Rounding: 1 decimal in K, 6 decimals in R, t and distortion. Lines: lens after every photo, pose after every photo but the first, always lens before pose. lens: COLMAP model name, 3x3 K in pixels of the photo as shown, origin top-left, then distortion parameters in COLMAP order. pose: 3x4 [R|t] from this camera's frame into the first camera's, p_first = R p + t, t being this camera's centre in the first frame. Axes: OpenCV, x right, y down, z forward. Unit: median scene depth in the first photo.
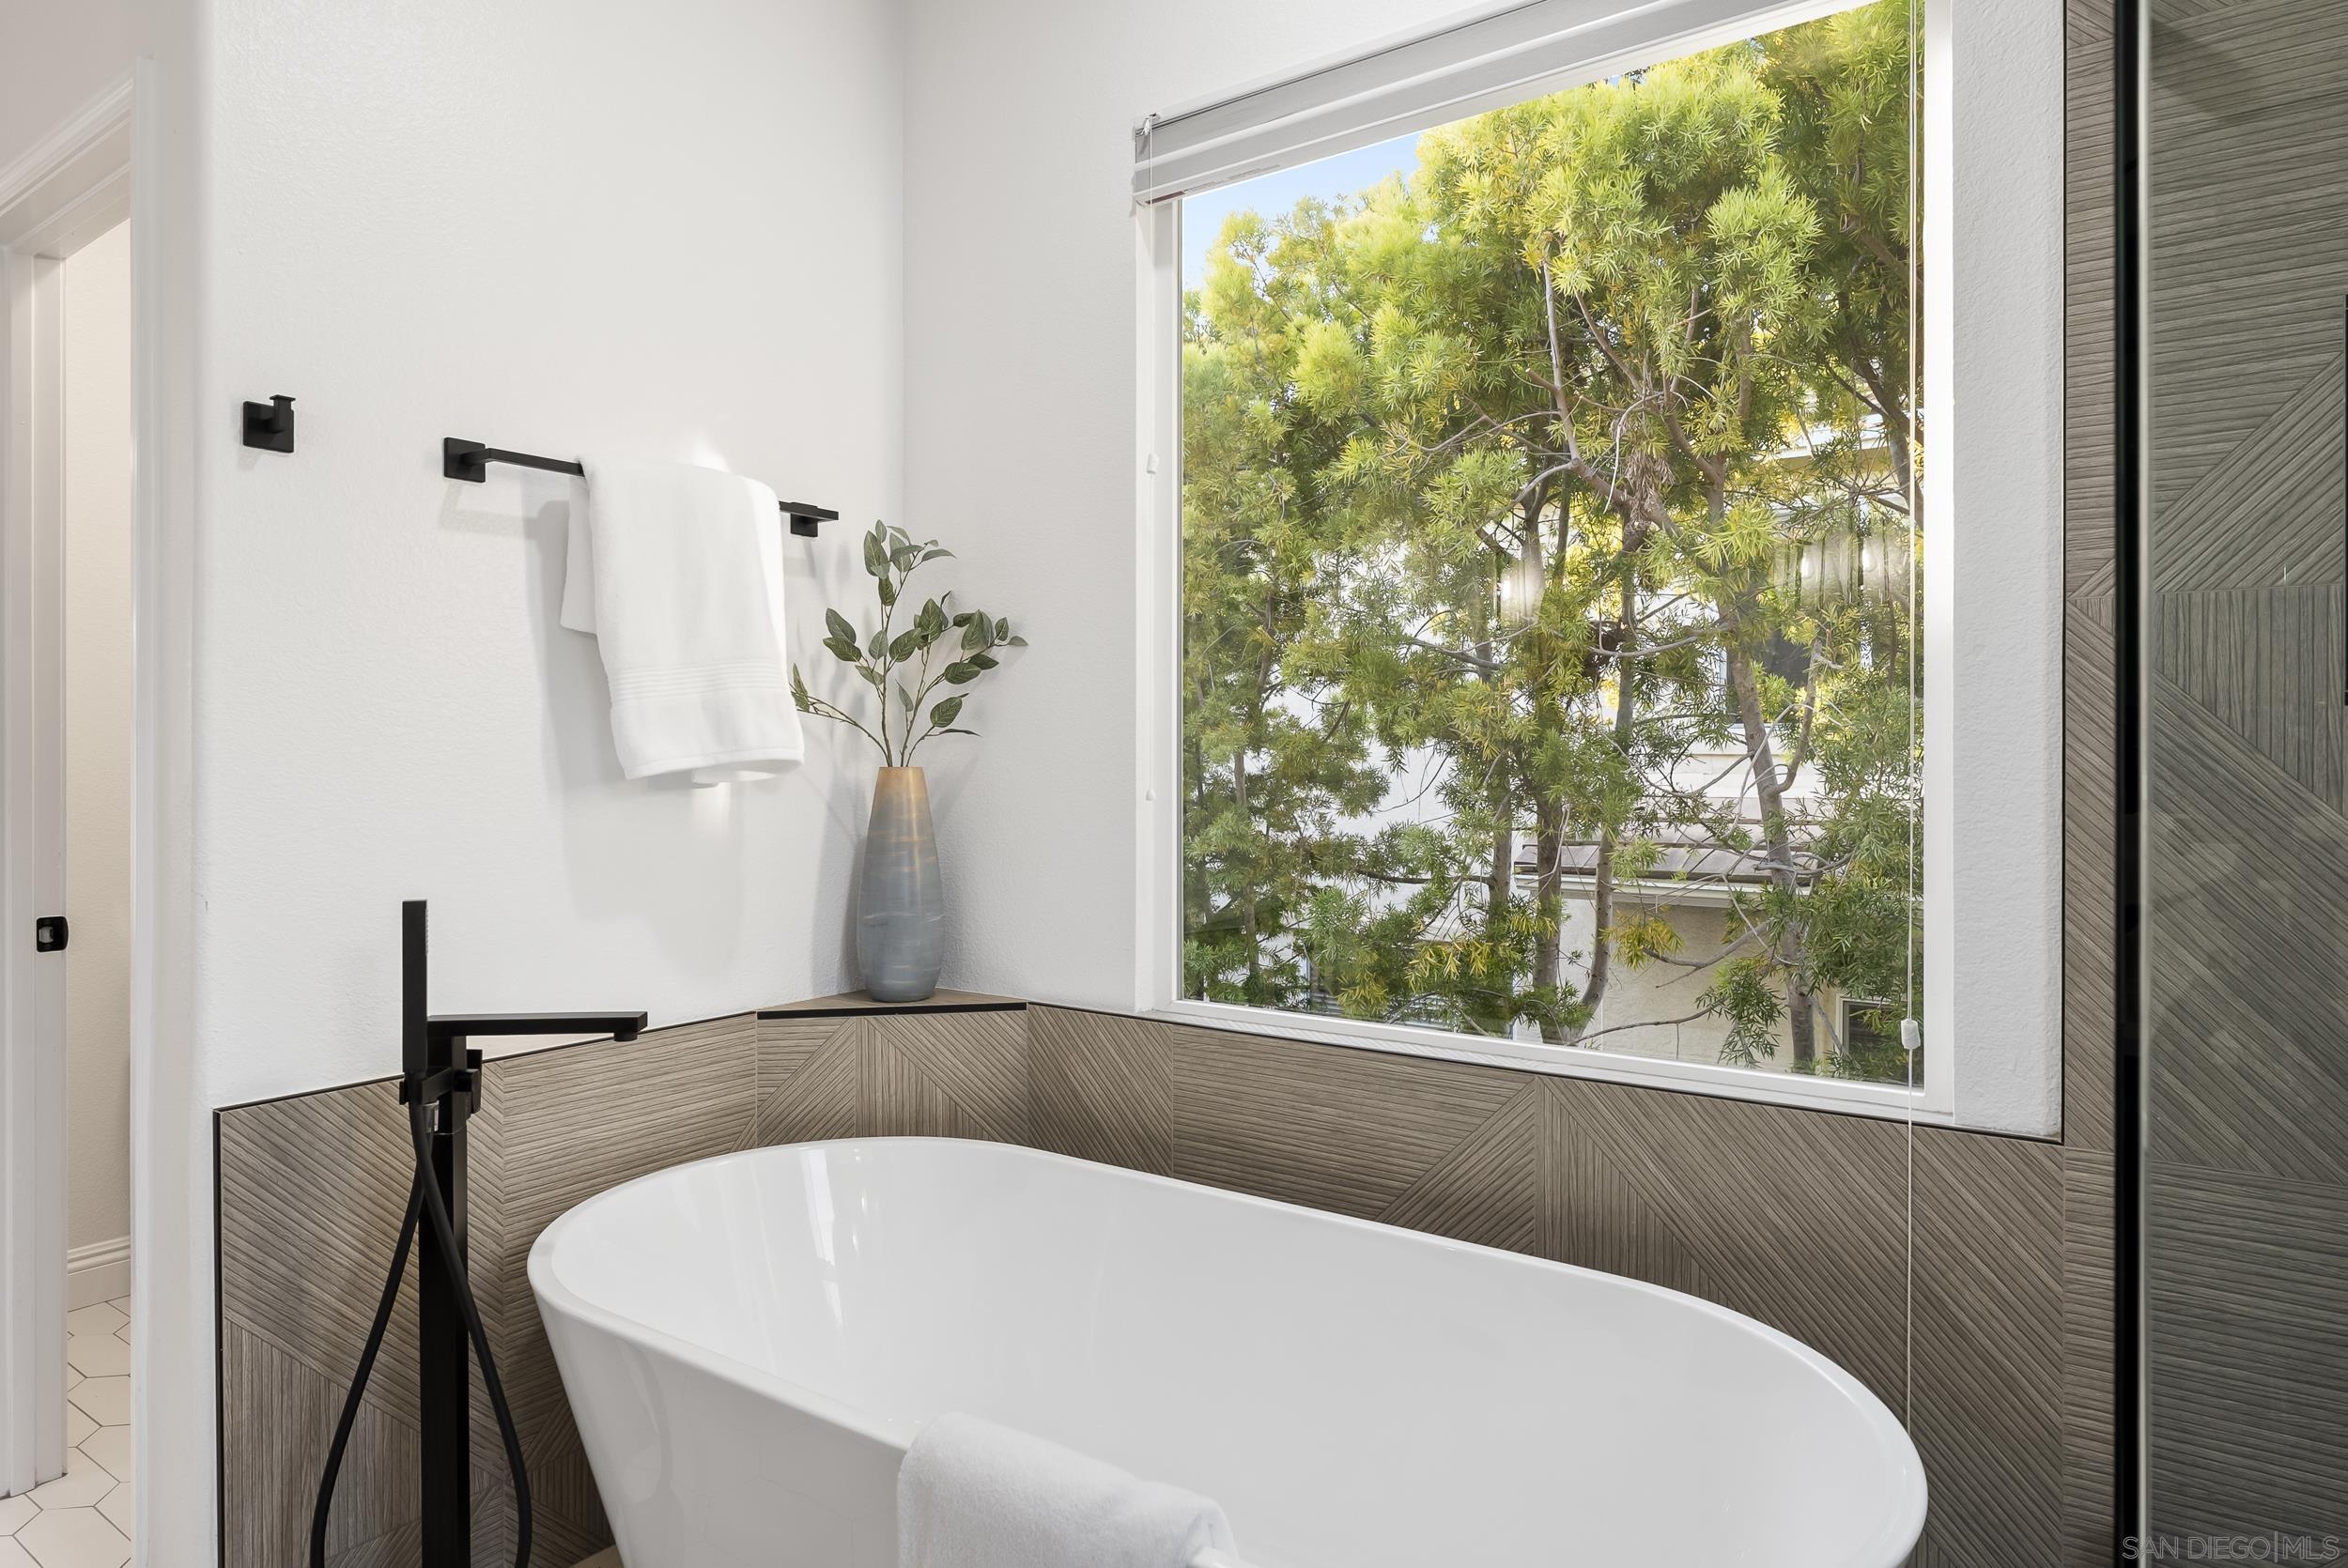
lens RADIAL K [[1420.0, 0, 1174.0], [0, 1420.0, 784.0], [0, 0, 1]] dist [-0.001566, -0.000285]
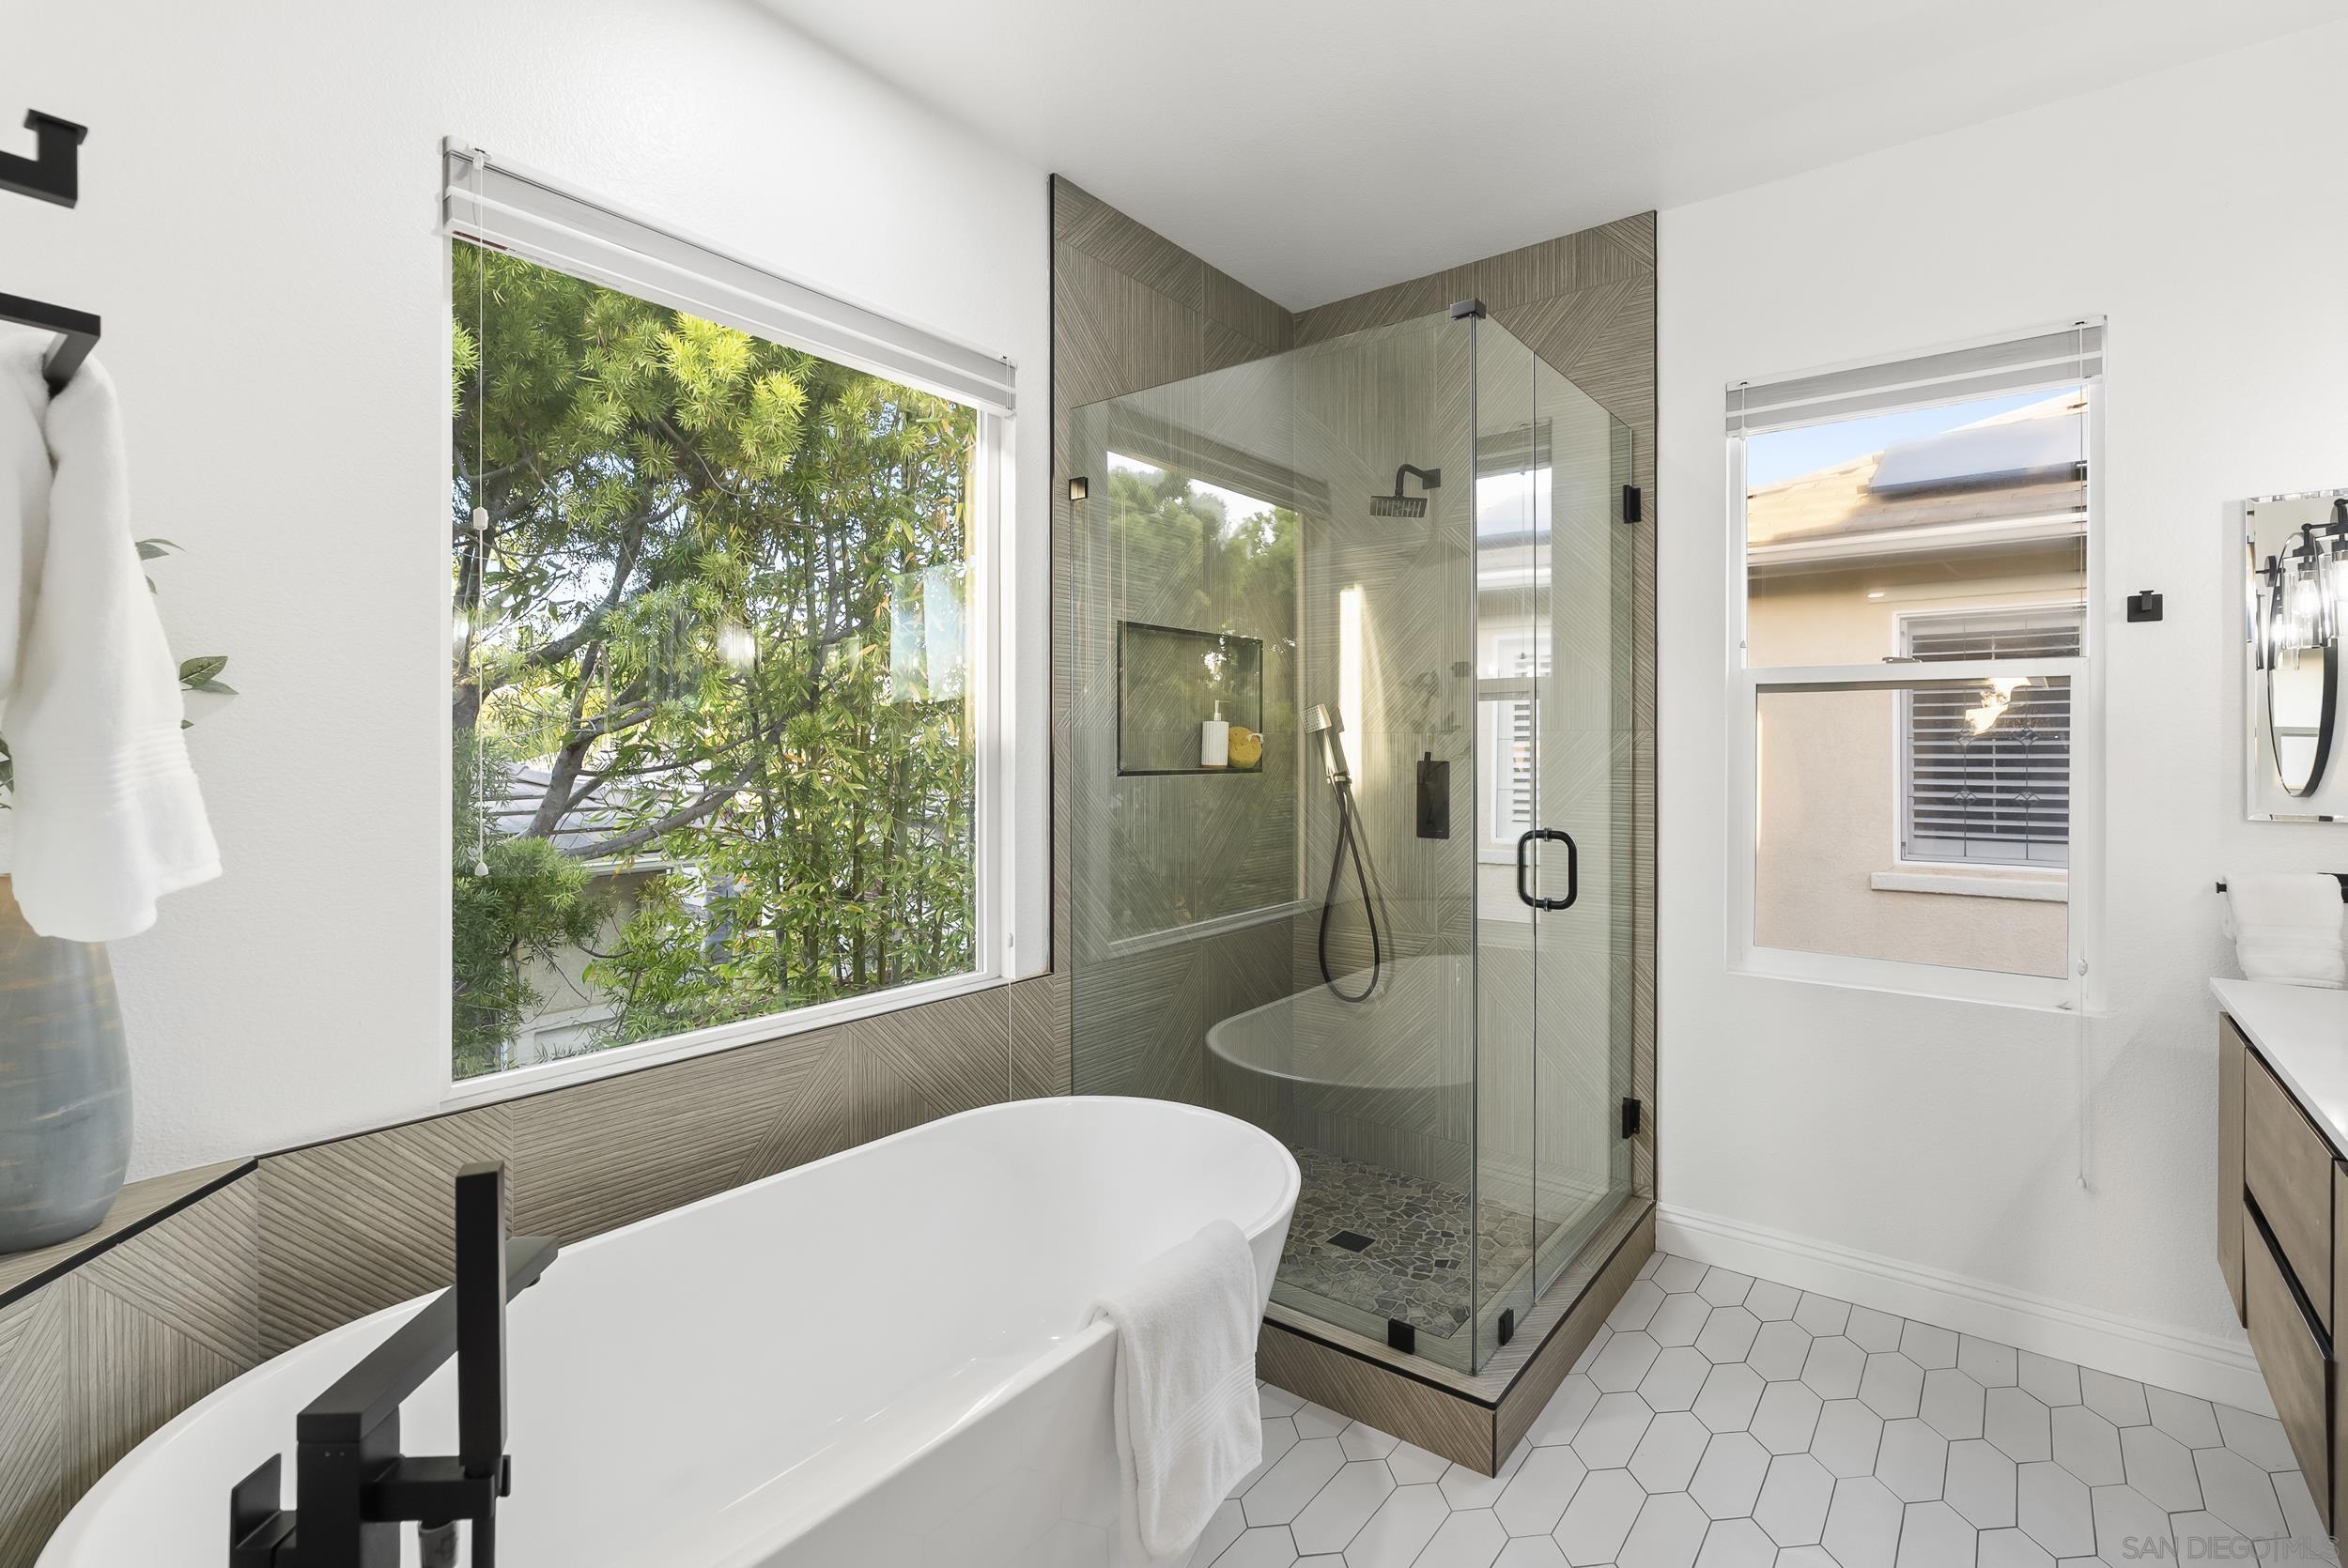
lens RADIAL K [[1076.2, 0, 1175.1], [0, 1076.2, 750.9], [0, 0, 1]] dist [-0.002827, 0.000002]
pose [[0.021249, -0.002856, 0.999770, -0.734424], [0.008752, 0.999958, 0.002671, -0.069766], [-0.999736, 0.008693, 0.021274, 0.532092]]
